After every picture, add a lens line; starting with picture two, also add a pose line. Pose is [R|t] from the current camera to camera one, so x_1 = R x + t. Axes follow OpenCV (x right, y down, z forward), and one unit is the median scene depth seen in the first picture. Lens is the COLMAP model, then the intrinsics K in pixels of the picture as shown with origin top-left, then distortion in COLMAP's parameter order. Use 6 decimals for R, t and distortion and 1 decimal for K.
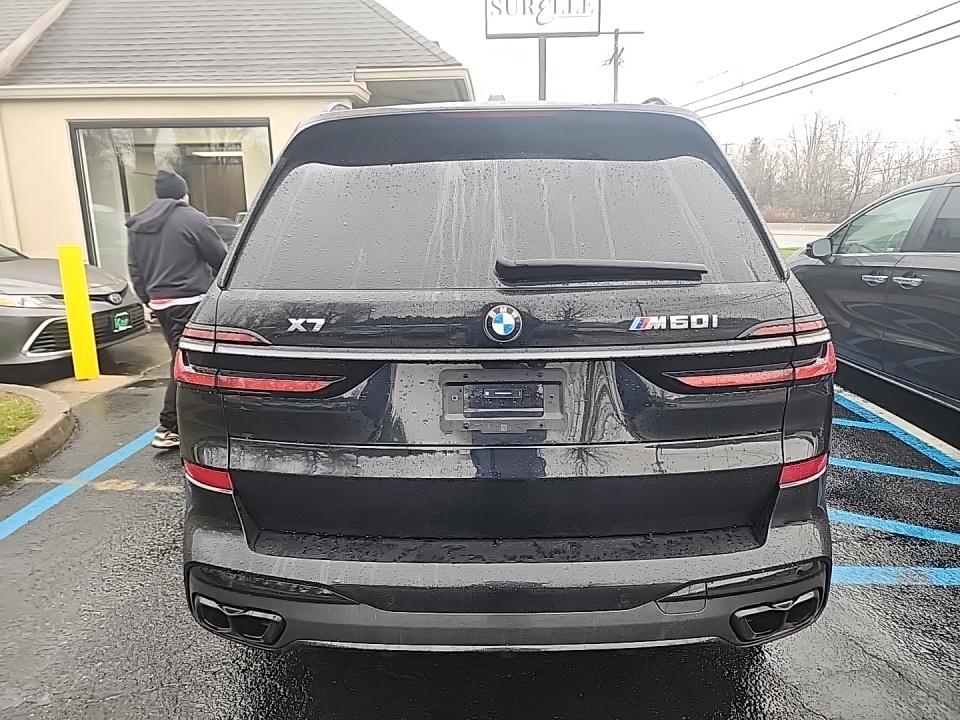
lens RADIAL K [[650.4, 0, 499.0], [0, 650.4, 361.6], [0, 0, 1]] dist [0.047238, -0.020569]
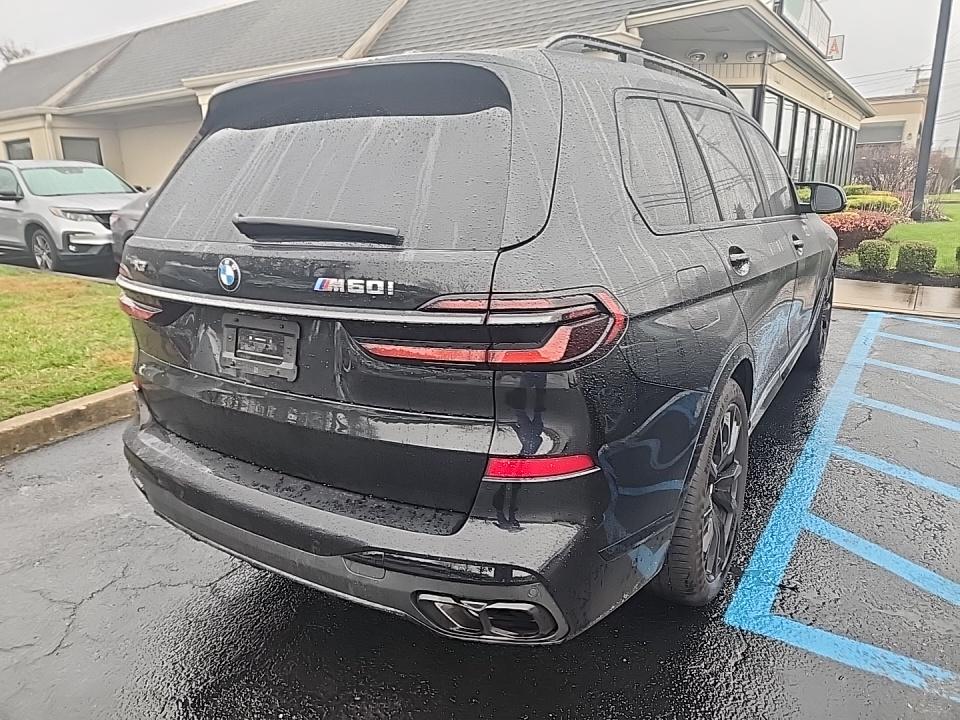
lens RADIAL K [[650.4, 0, 468.0], [0, 650.4, 377.8], [0, 0, 1]] dist [0.047238, -0.020569]
pose [[0.843558, 0.145892, -0.516841, 0.858831], [-0.120614, 0.989275, 0.082390, -0.021941], [0.523318, -0.007162, 0.852107, 0.211316]]
